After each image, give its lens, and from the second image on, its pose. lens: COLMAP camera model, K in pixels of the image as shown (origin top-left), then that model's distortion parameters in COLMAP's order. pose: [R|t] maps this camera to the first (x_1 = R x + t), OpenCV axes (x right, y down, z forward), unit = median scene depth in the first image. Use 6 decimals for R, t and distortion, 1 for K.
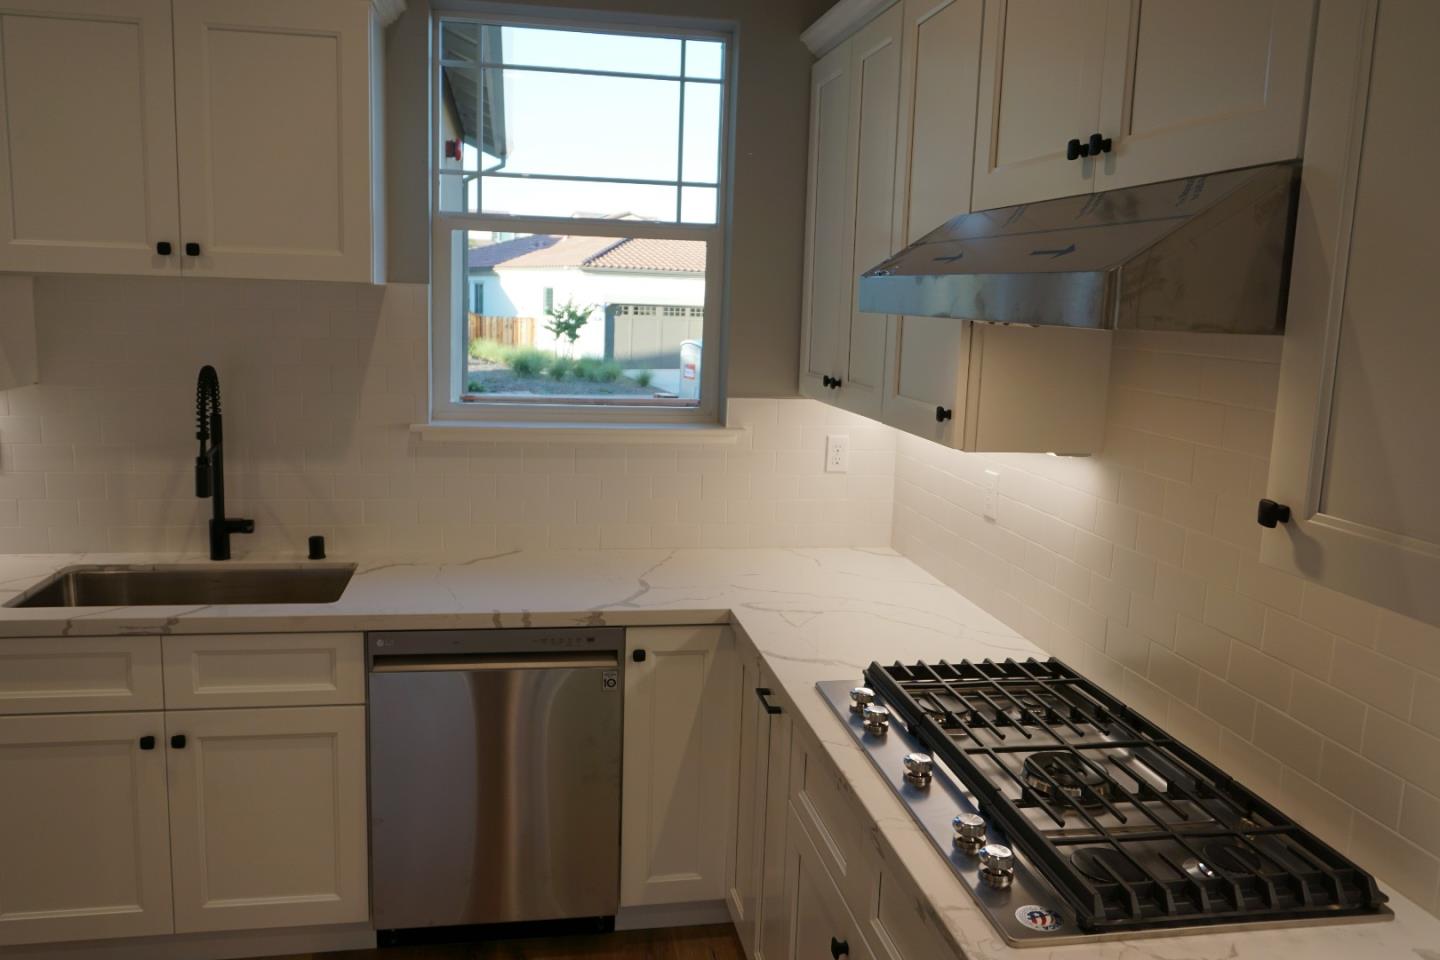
lens RADIAL K [[1110.3, 0, 708.1], [0, 1110.3, 474.8], [0, 0, 1]] dist [-0.025469, 0.025958]
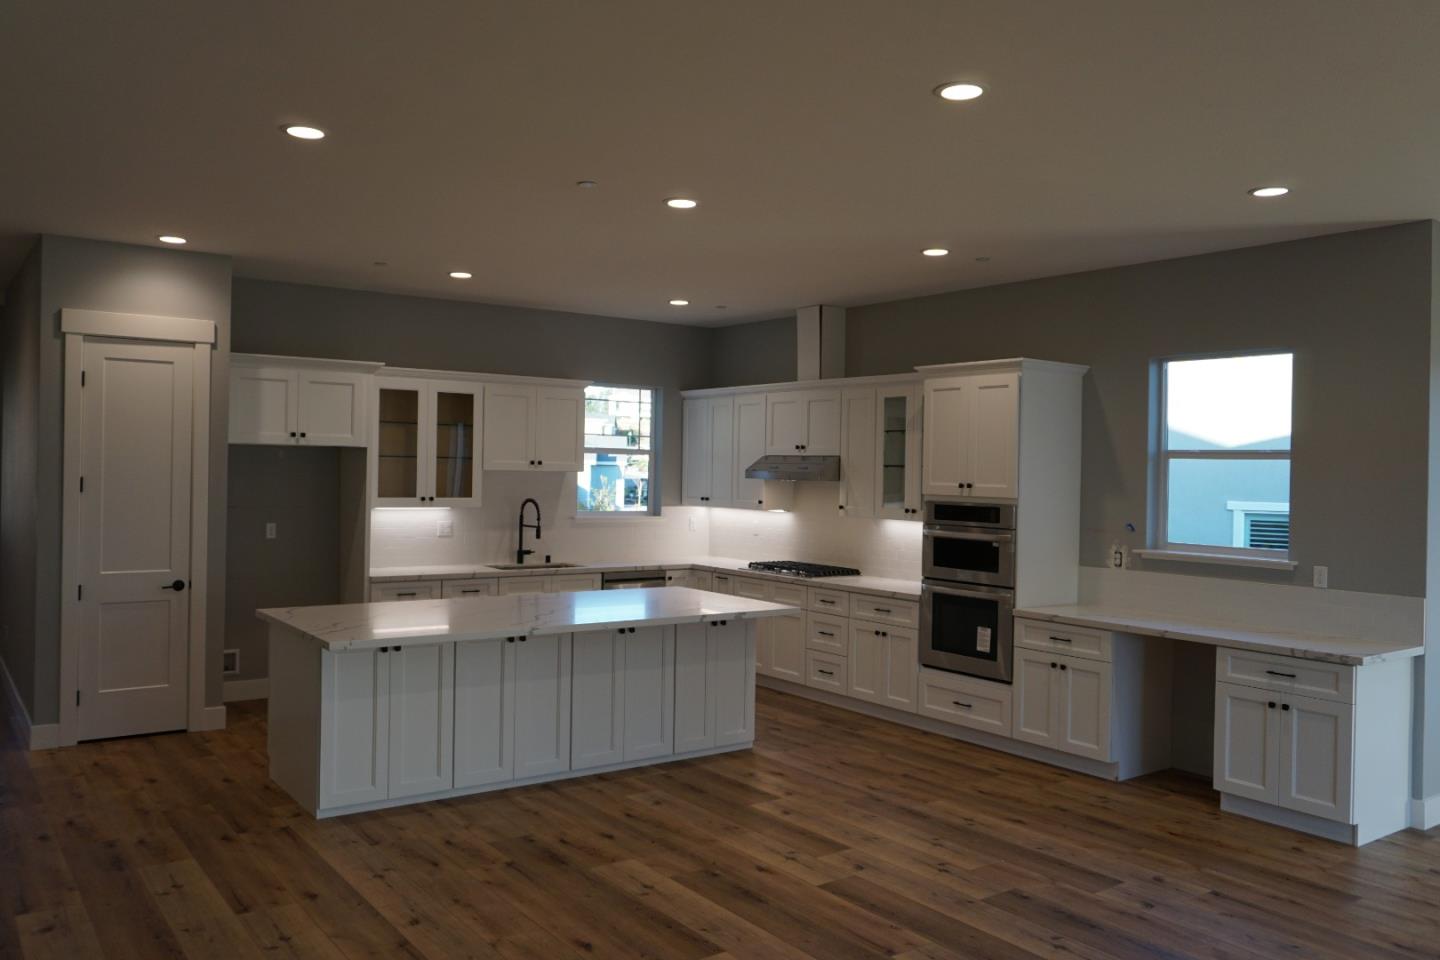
lens RADIAL K [[1110.3, 0, 710.4], [0, 1110.3, 474.5], [0, 0, 1]] dist [-0.025469, 0.025958]
pose [[0.899572, -0.017118, 0.436436, -1.443011], [0.078531, 0.989286, -0.123066, 0.277707], [-0.429654, 0.144980, 0.891279, -2.157493]]
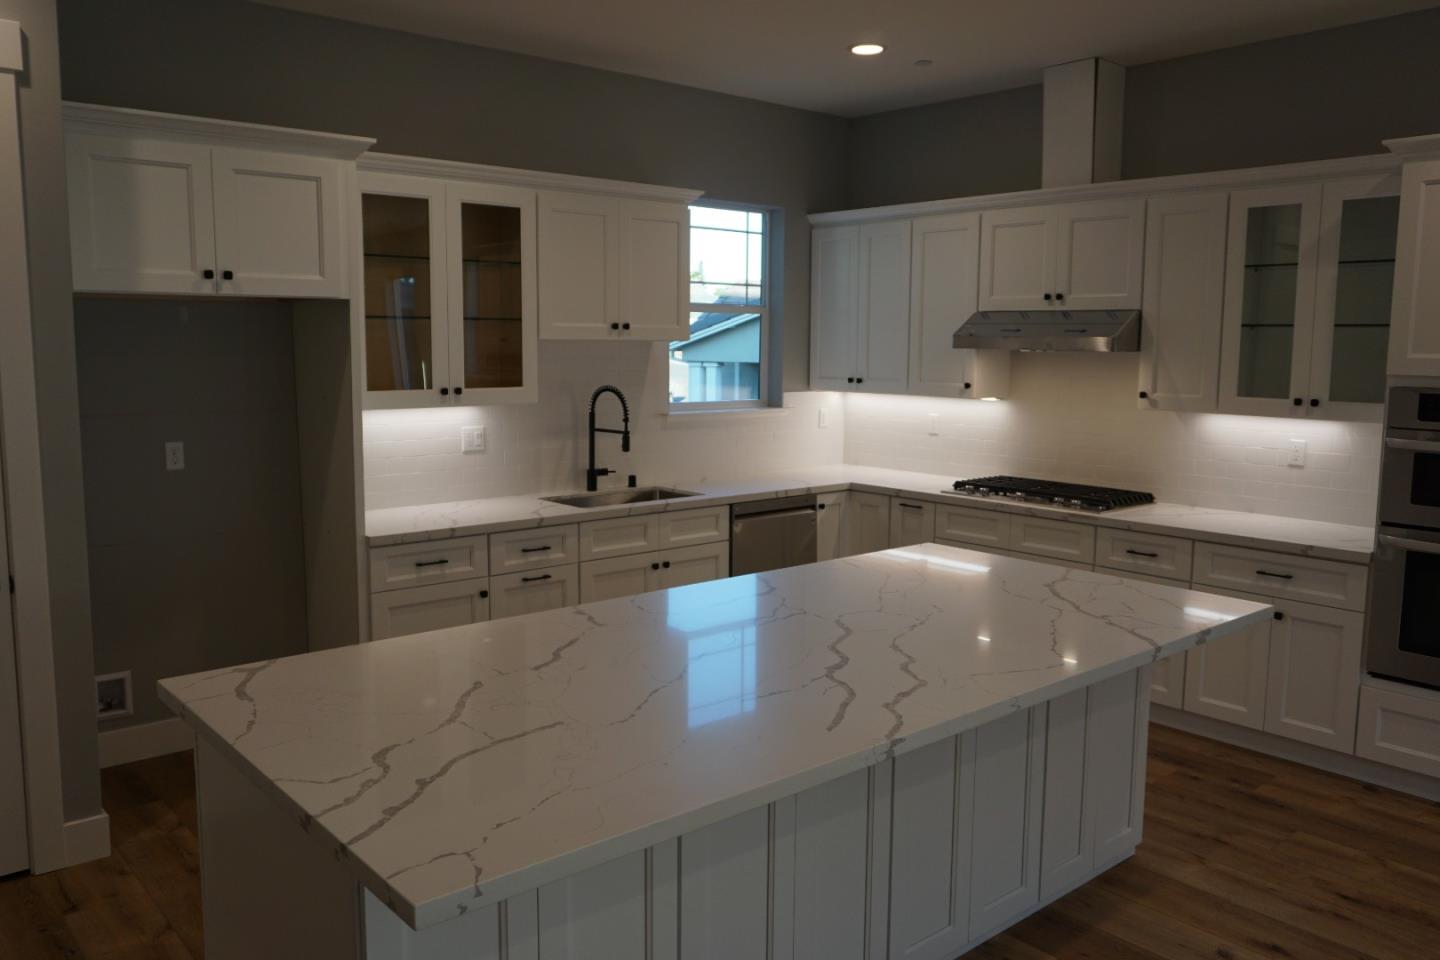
lens RADIAL K [[1110.3, 0, 714.2], [0, 1110.3, 473.8], [0, 0, 1]] dist [-0.025469, 0.025958]
pose [[0.859585, -0.087070, 0.503520, -1.349603], [0.099564, 0.995029, 0.002092, 0.072663], [-0.501199, 0.048334, 0.863981, -0.795407]]
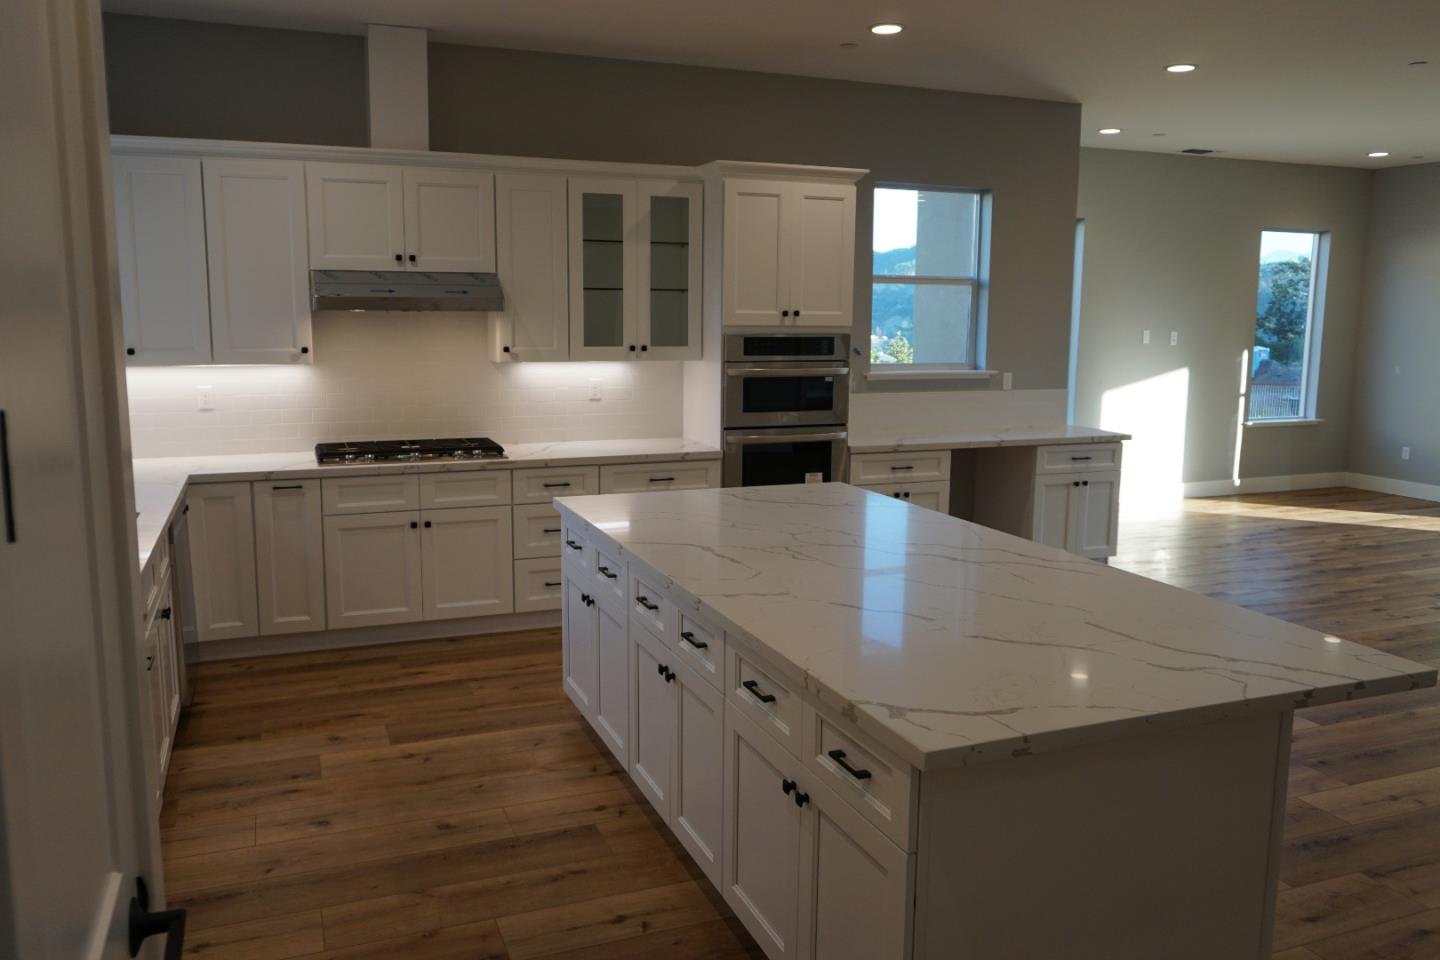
lens RADIAL K [[1110.3, 0, 712.8], [0, 1110.3, 470.5], [0, 0, 1]] dist [-0.025469, 0.025958]
pose [[-0.197750, -0.176818, 0.964173, -1.929954], [0.139779, 0.968459, 0.206273, -0.142292], [-0.970235, 0.175562, -0.166798, 0.467622]]
